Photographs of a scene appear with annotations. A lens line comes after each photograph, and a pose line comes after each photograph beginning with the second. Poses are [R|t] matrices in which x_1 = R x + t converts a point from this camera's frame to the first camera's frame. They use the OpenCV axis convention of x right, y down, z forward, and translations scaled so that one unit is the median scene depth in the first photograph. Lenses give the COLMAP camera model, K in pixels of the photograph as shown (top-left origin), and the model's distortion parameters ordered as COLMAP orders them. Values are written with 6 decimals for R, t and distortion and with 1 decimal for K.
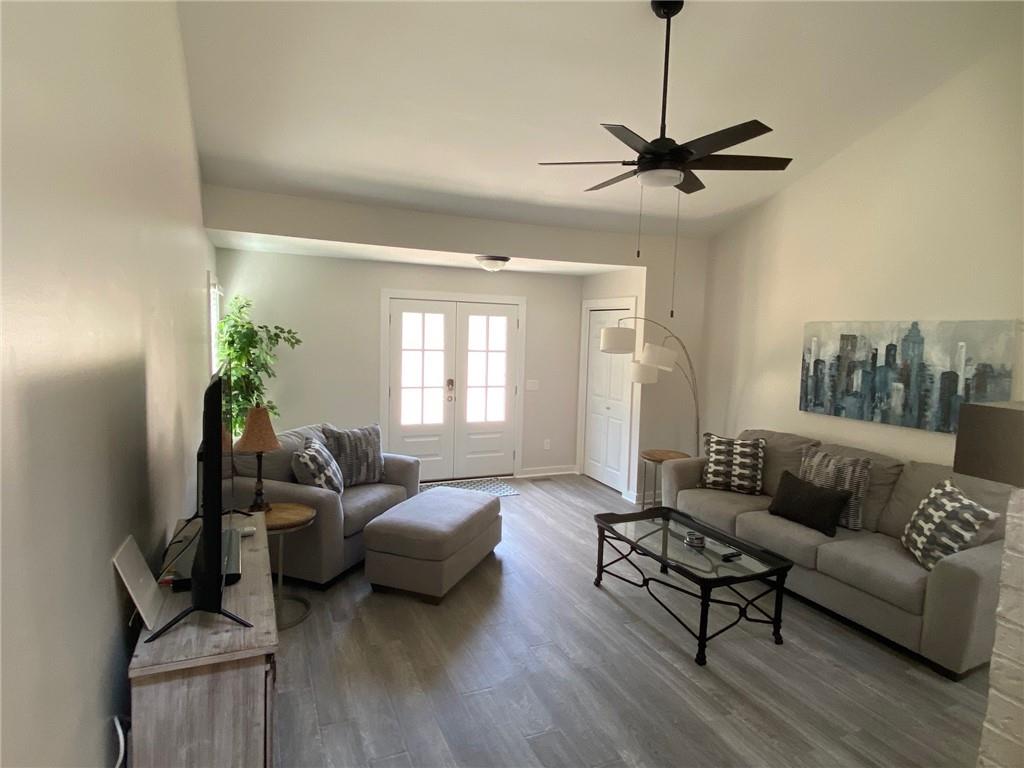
lens RADIAL K [[574.6, 0, 512.0], [0, 574.6, 384.0], [0, 0, 1]] dist [0.002432, 0.000558]
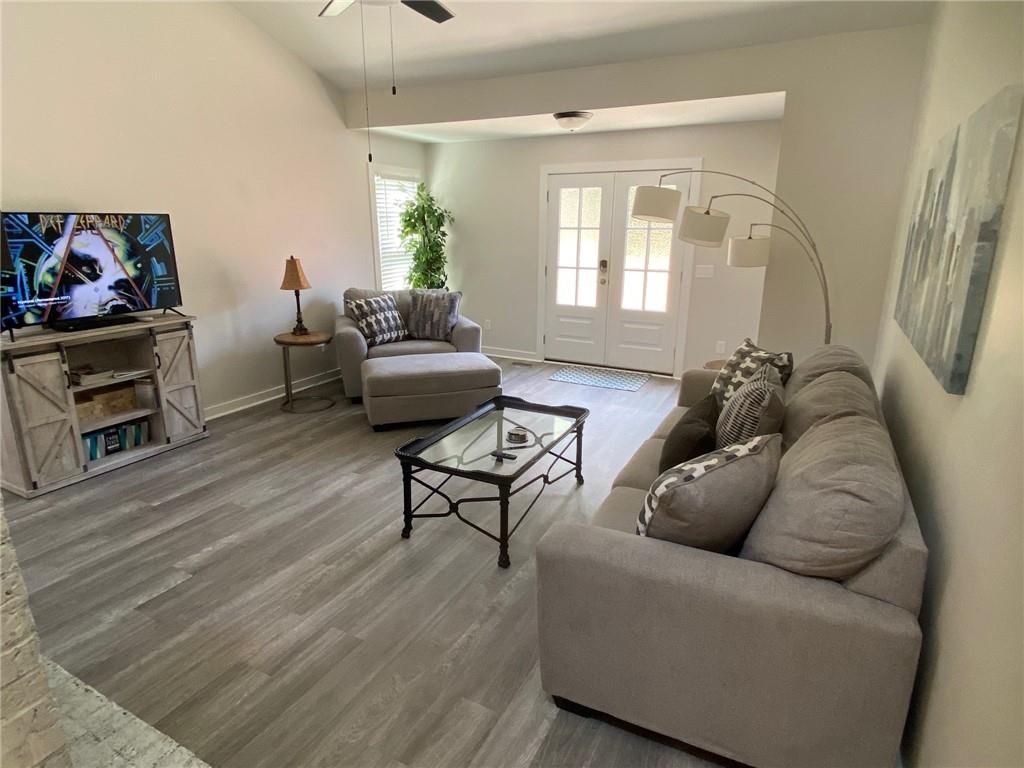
lens RADIAL K [[578.9, 0, 512.0], [0, 578.9, 384.0], [0, 0, 1]] dist [0.049285, 0.000095]
pose [[0.614436, 0.187398, -0.766387, 0.810752], [-0.060953, 0.979754, 0.190703, 0.025965], [0.786608, -0.070461, 0.613419, 0.398994]]
